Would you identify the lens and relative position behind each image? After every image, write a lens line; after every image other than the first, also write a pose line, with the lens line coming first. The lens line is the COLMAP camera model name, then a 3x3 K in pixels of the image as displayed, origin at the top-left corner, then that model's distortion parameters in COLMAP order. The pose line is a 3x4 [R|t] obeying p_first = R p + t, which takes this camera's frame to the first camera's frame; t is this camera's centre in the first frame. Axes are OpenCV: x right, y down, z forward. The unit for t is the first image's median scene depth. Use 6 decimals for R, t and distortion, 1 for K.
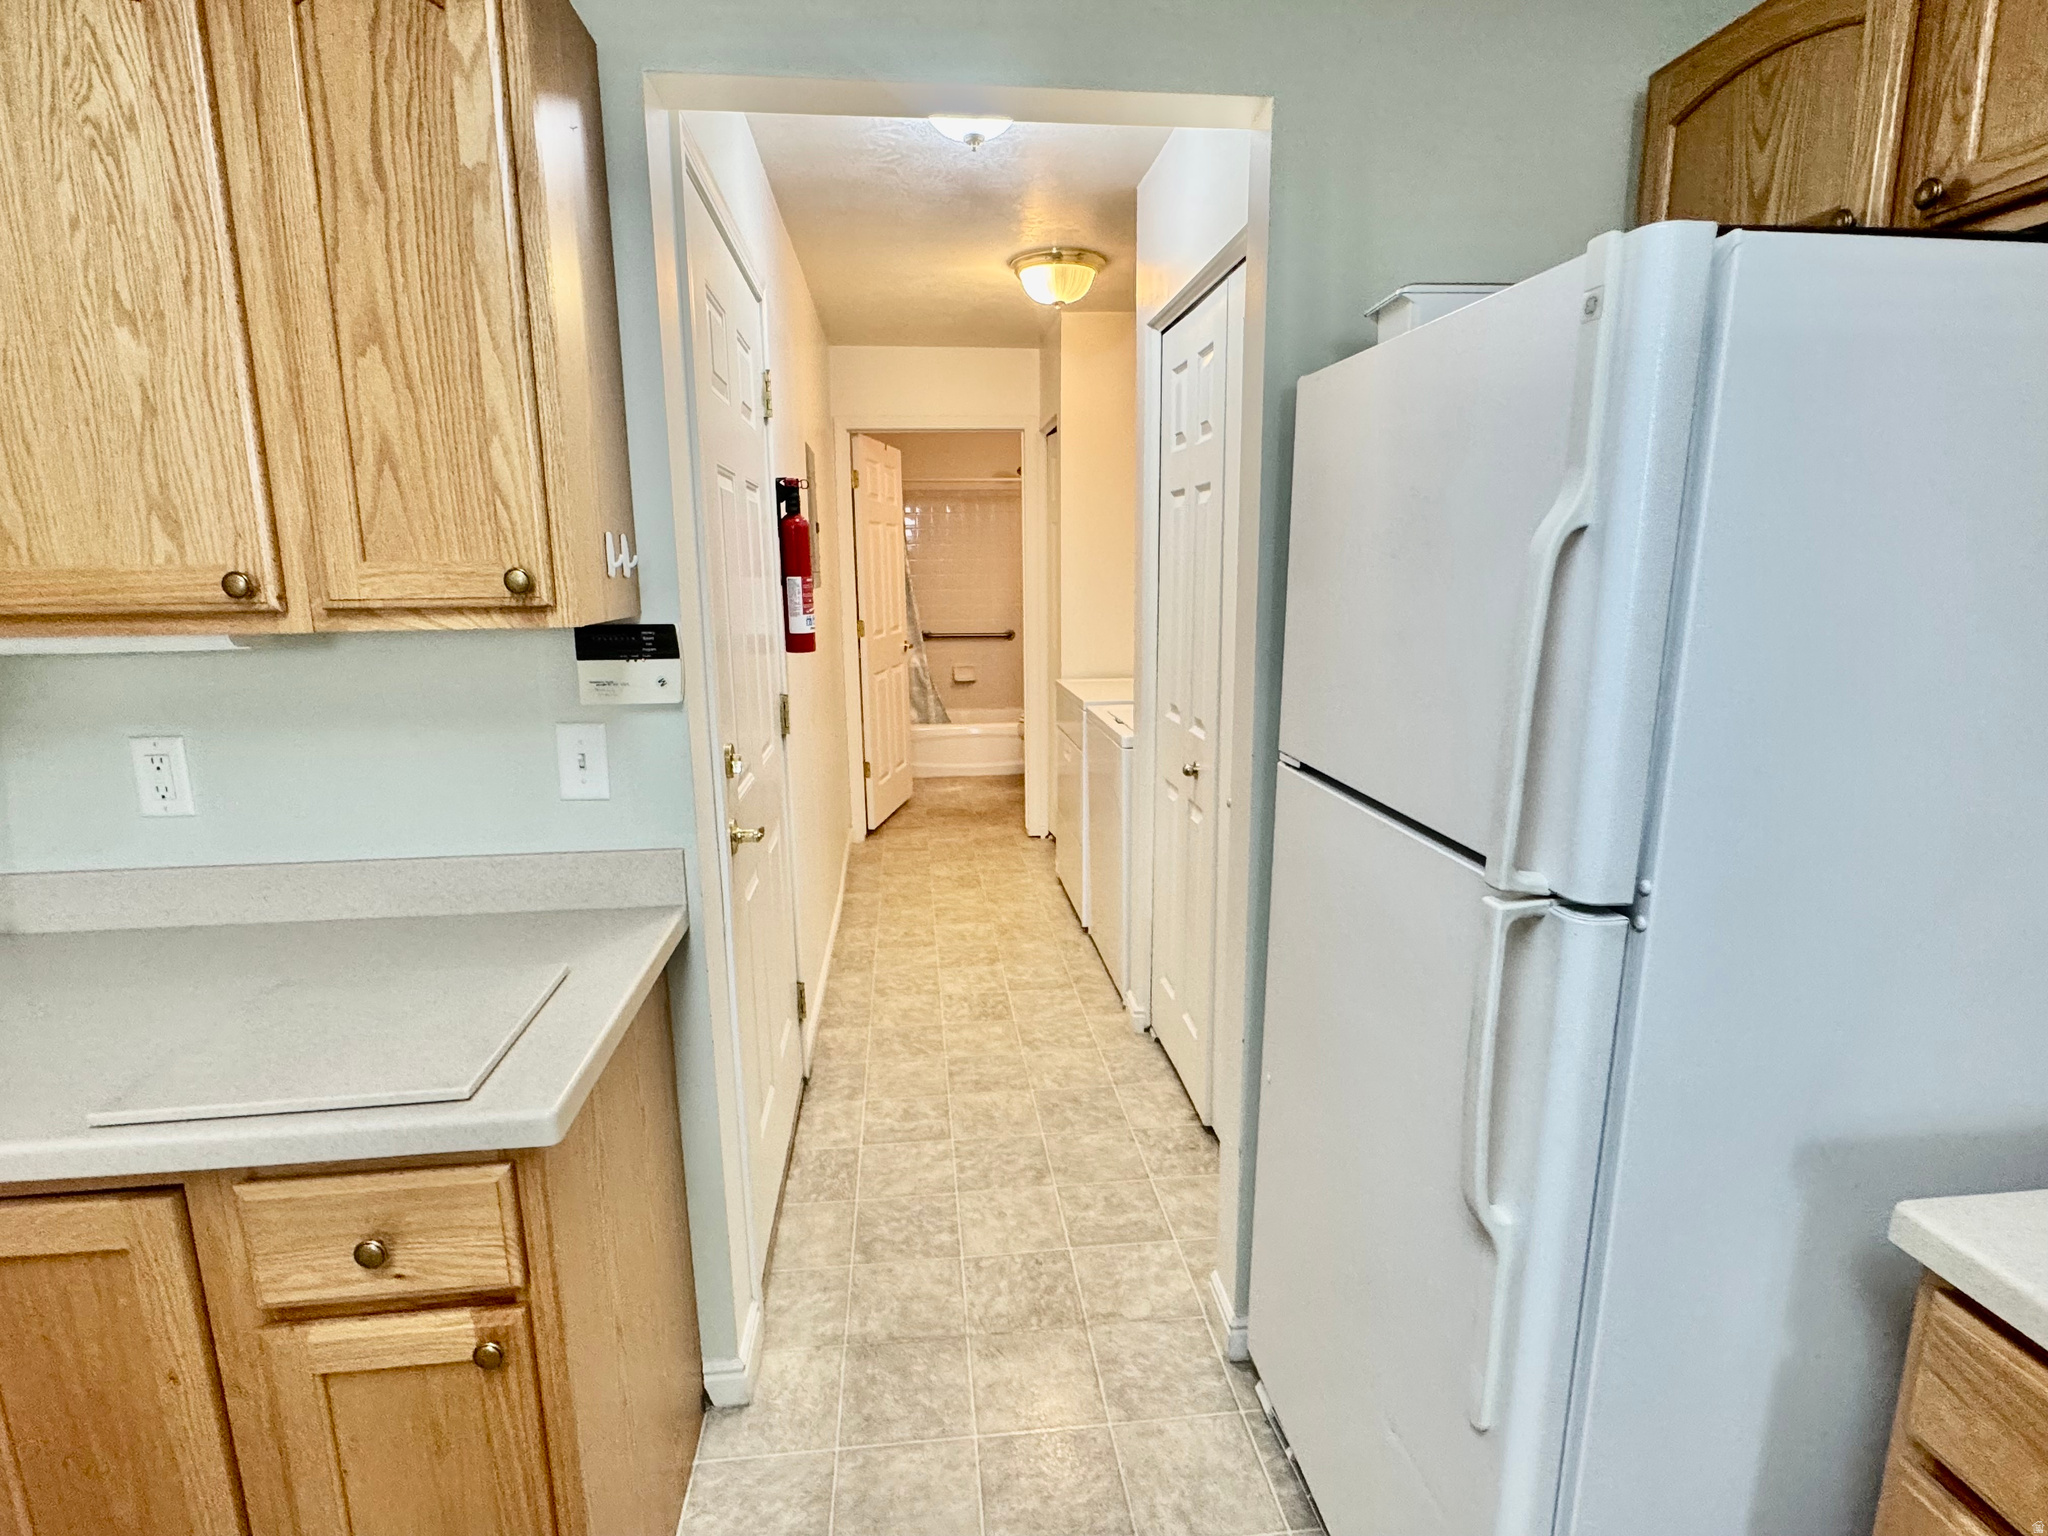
lens RADIAL K [[1046.0, 0, 1013.7], [0, 1046.0, 767.1], [0, 0, 1]] dist [-0.001598, -0.000552]
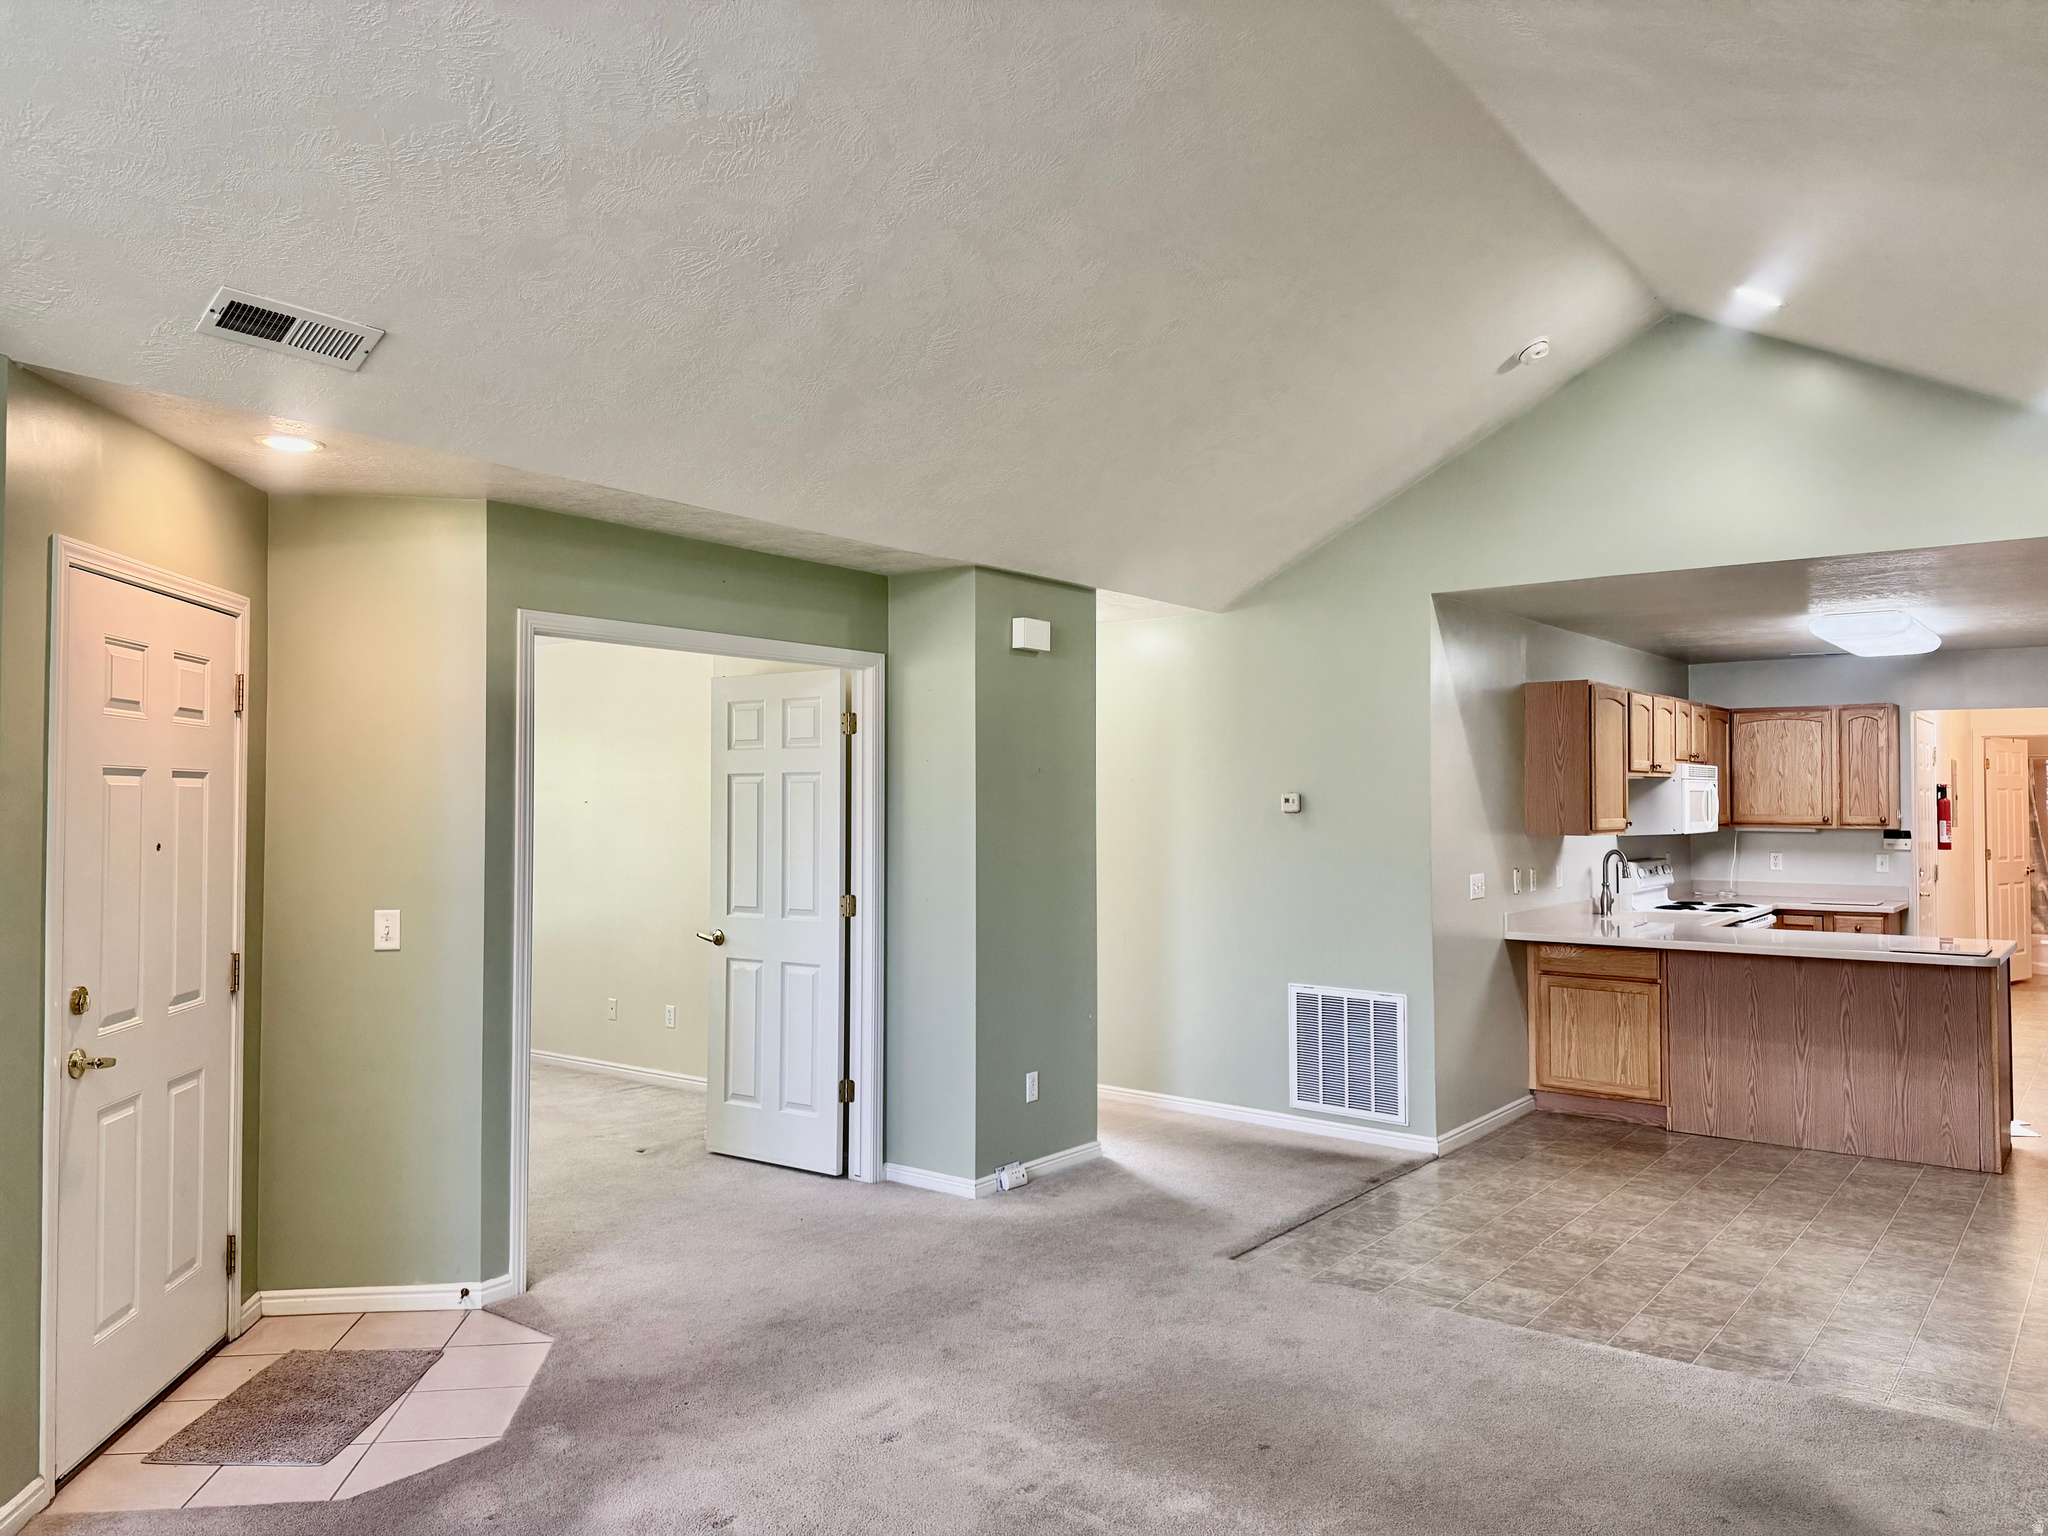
lens RADIAL K [[1453.4, 0, 1025.0], [0, 1453.4, 758.3], [0, 0, 1]] dist [0.032563, -0.039673]
pose [[0.724835, -0.007063, -0.688887, 0.667032], [-0.143831, 0.976361, -0.161346, 0.603350], [0.673741, 0.216032, 0.706684, -3.259846]]
